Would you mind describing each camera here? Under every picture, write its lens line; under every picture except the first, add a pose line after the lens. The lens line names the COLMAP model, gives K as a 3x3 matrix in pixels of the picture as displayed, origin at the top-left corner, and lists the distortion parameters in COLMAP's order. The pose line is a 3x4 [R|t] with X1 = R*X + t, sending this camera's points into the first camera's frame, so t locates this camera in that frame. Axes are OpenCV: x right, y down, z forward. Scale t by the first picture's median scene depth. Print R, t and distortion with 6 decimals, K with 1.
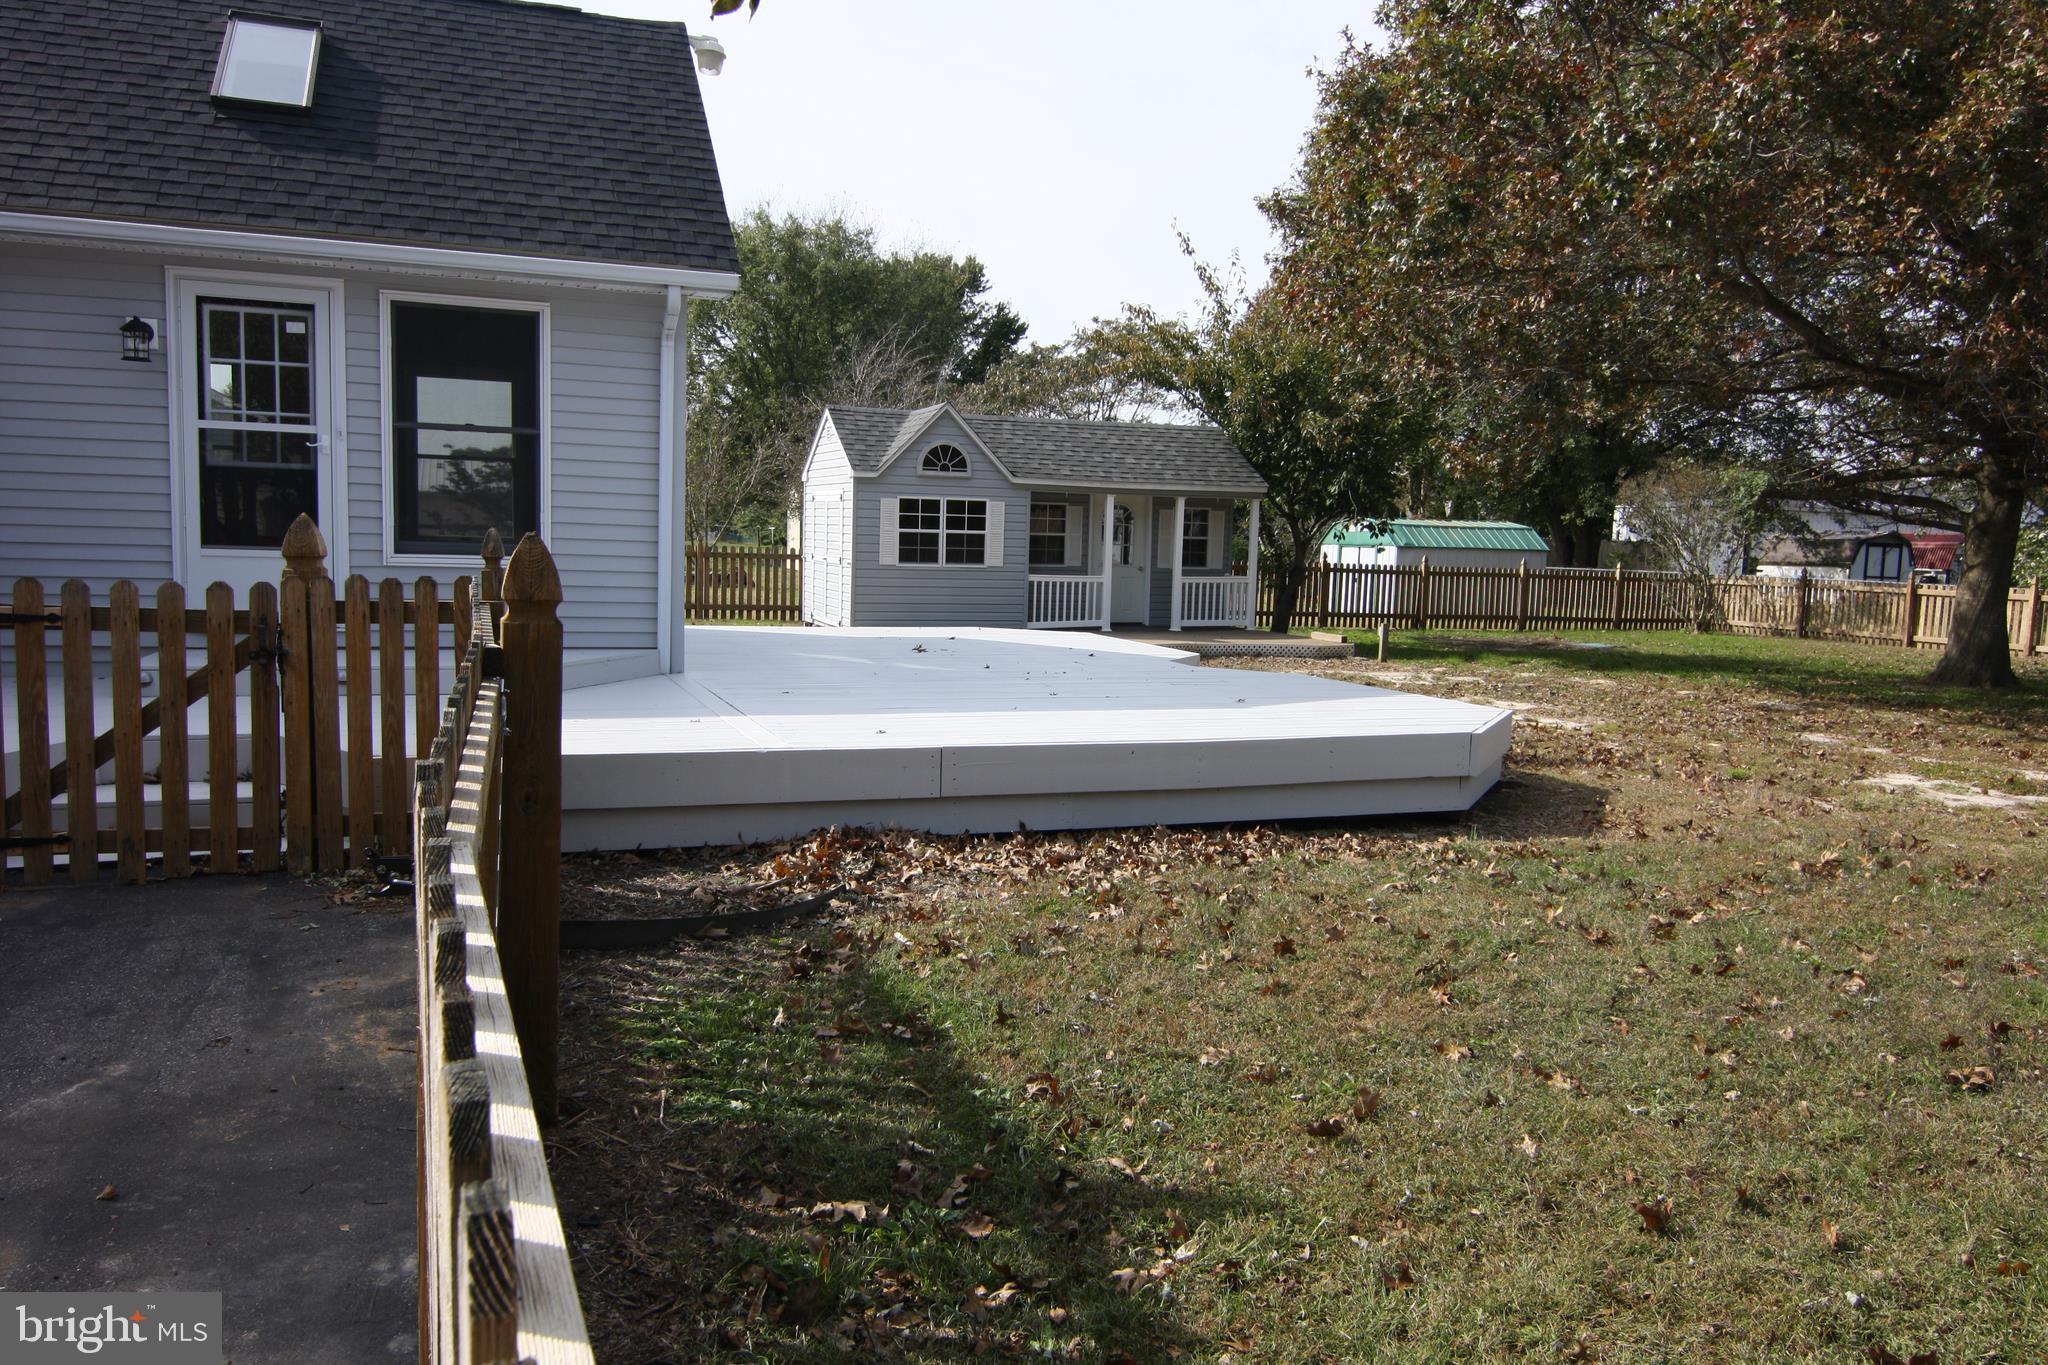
lens RADIAL K [[1464.5, 0, 1039.4], [0, 1464.5, 684.3], [0, 0, 1]] dist [0.011895, -0.031222]
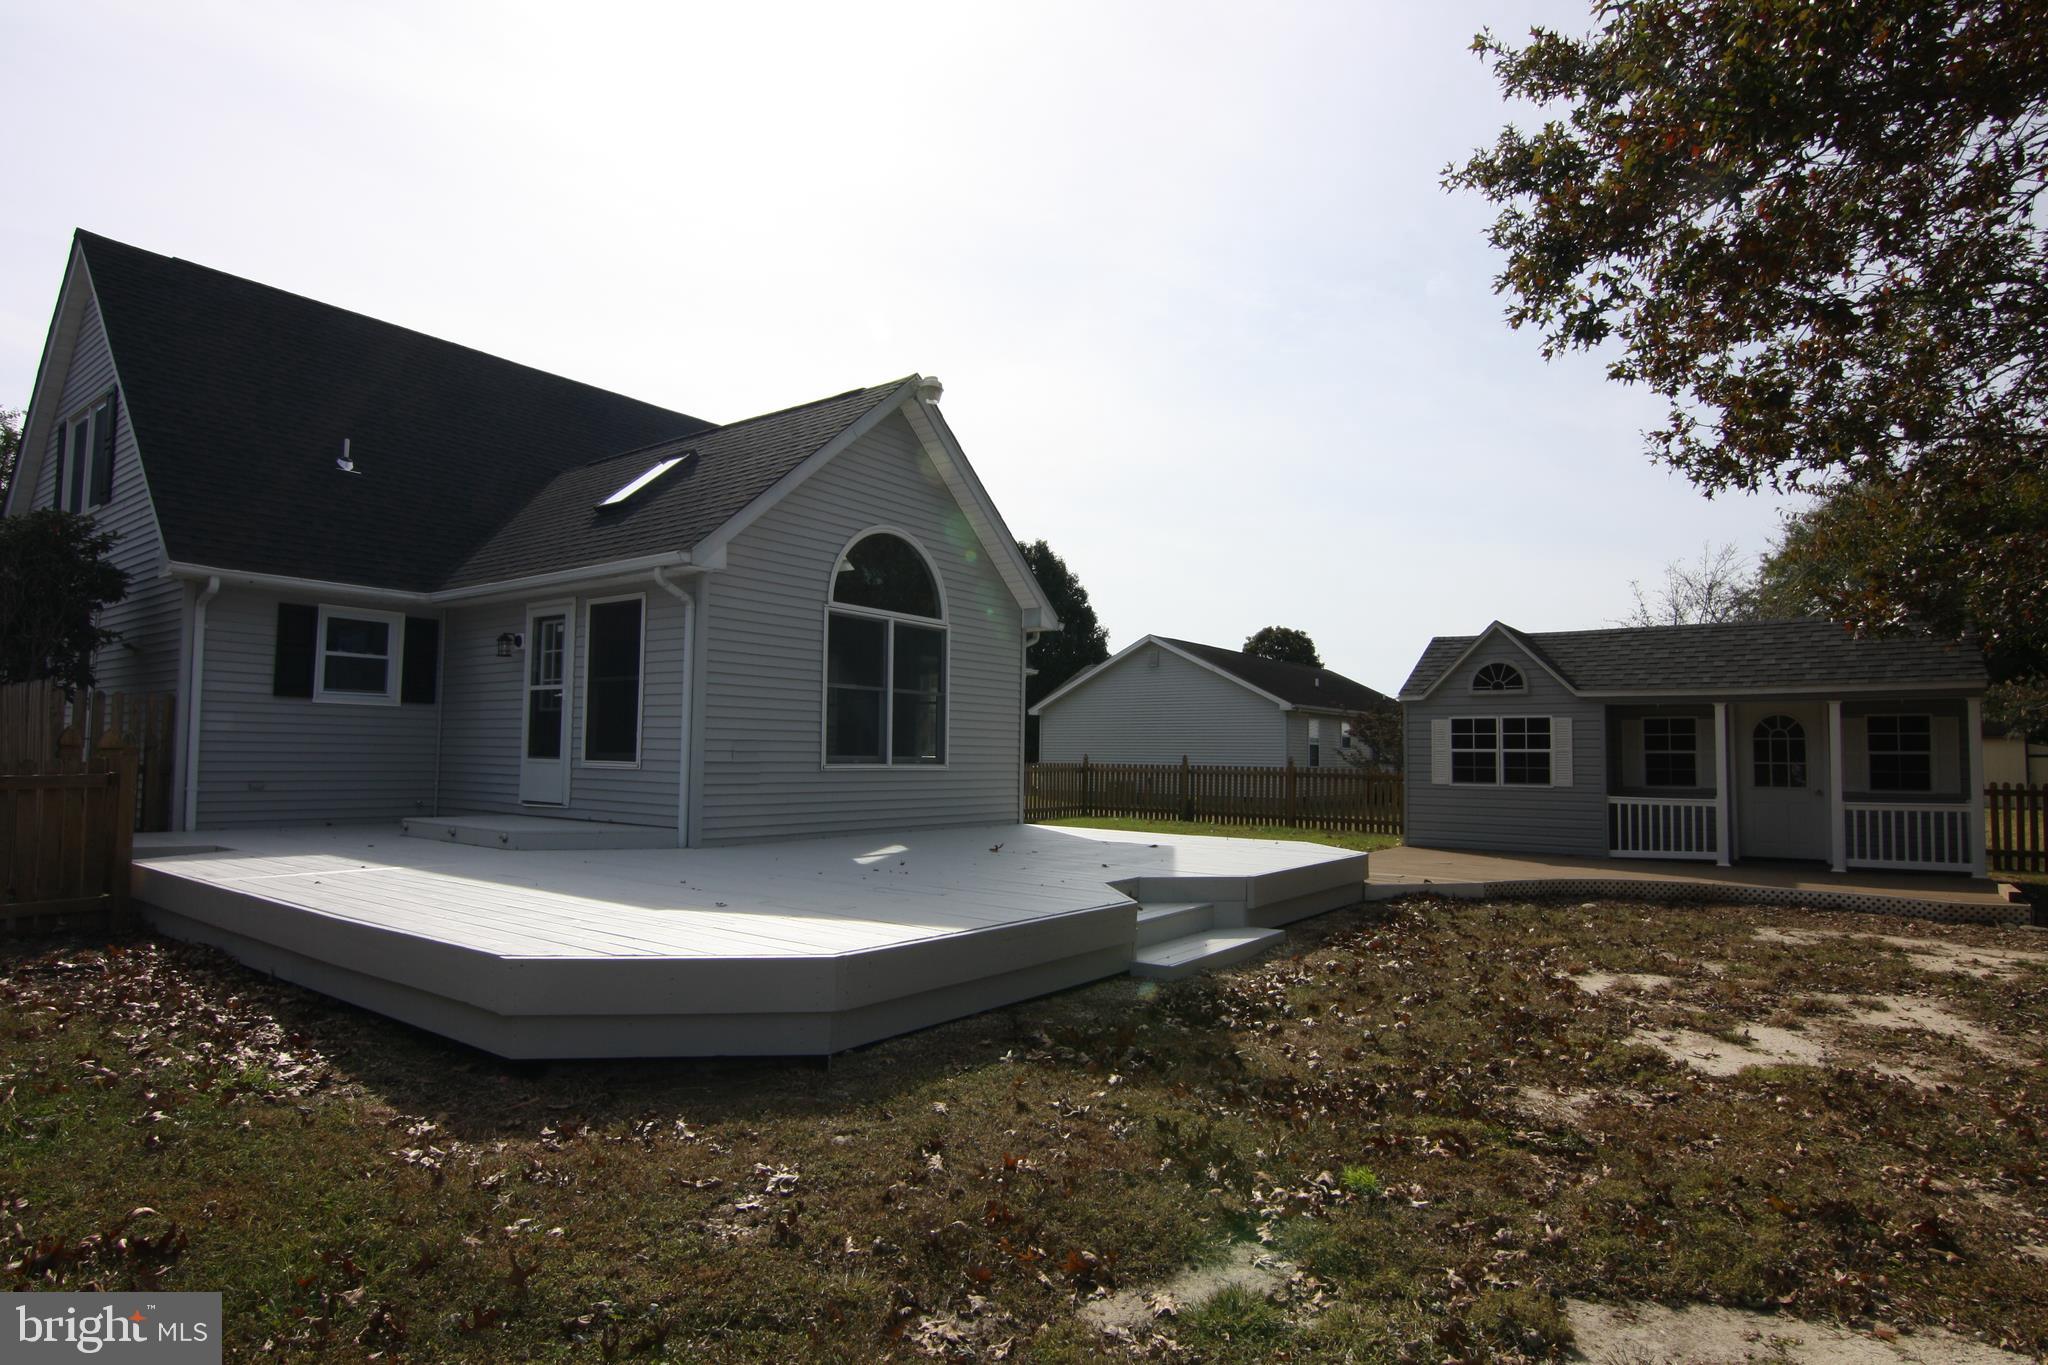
lens RADIAL K [[1058.5, 0, 1031.9], [0, 1058.5, 687.6], [0, 0, 1]] dist [-0.006445, -0.010454]
pose [[0.547231, -0.072552, -0.833831, 0.331696], [-0.081585, 0.986868, -0.139411, -0.020529], [0.832996, 0.144318, 0.534126, 0.333485]]
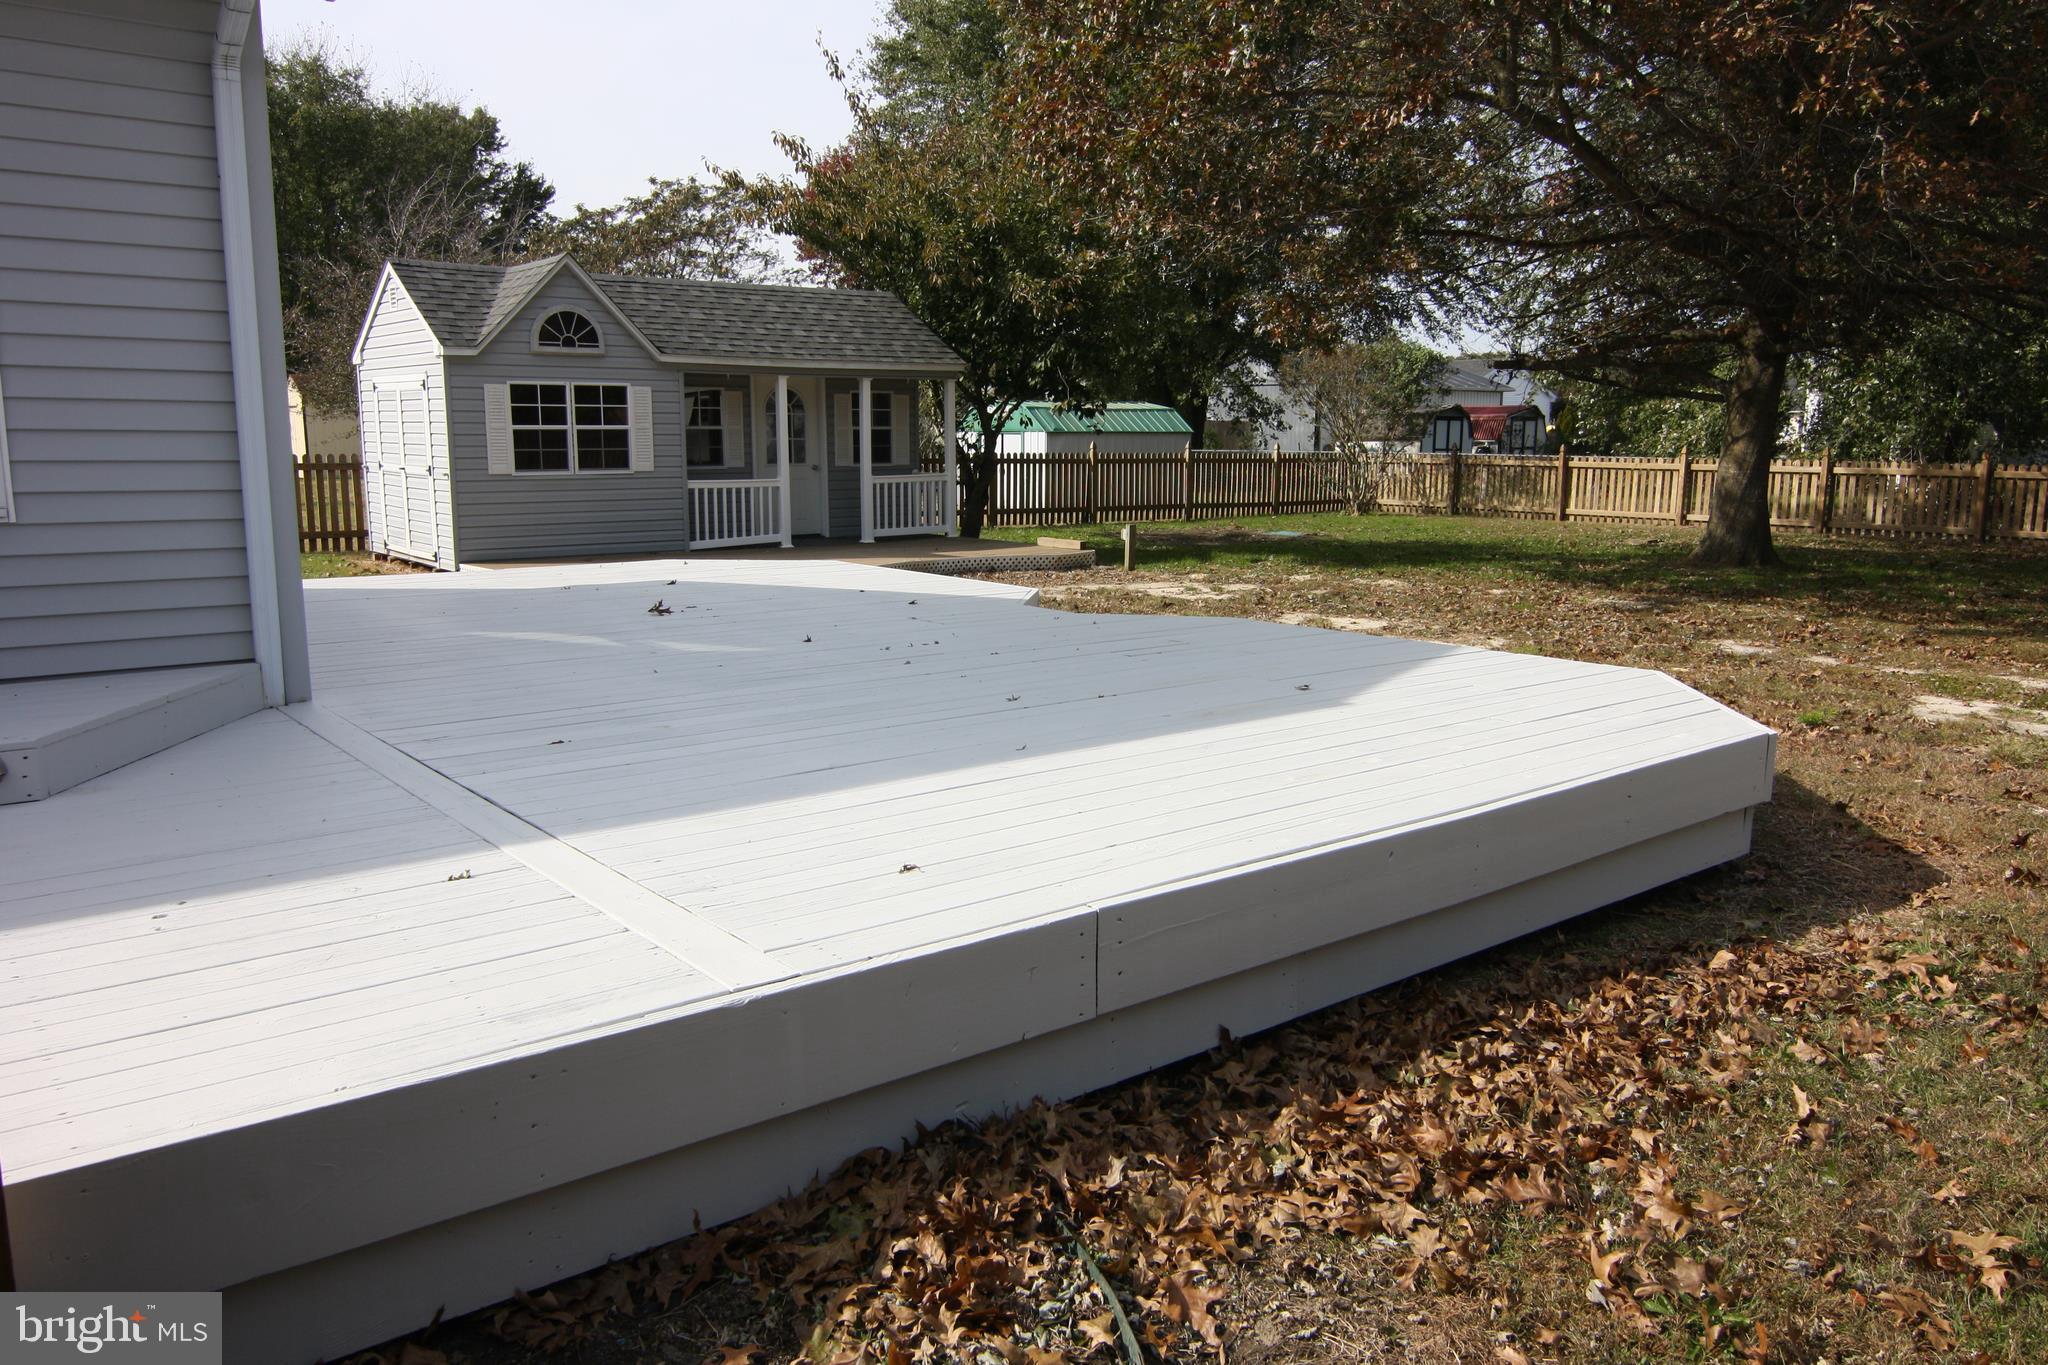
lens RADIAL K [[1464.5, 0, 1029.0], [0, 1464.5, 686.6], [0, 0, 1]] dist [0.011895, -0.031222]
pose [[0.953272, -0.076298, 0.292319, -0.067810], [0.053702, 0.994969, 0.084568, -0.020803], [-0.297301, -0.064918, 0.952574, 0.183938]]
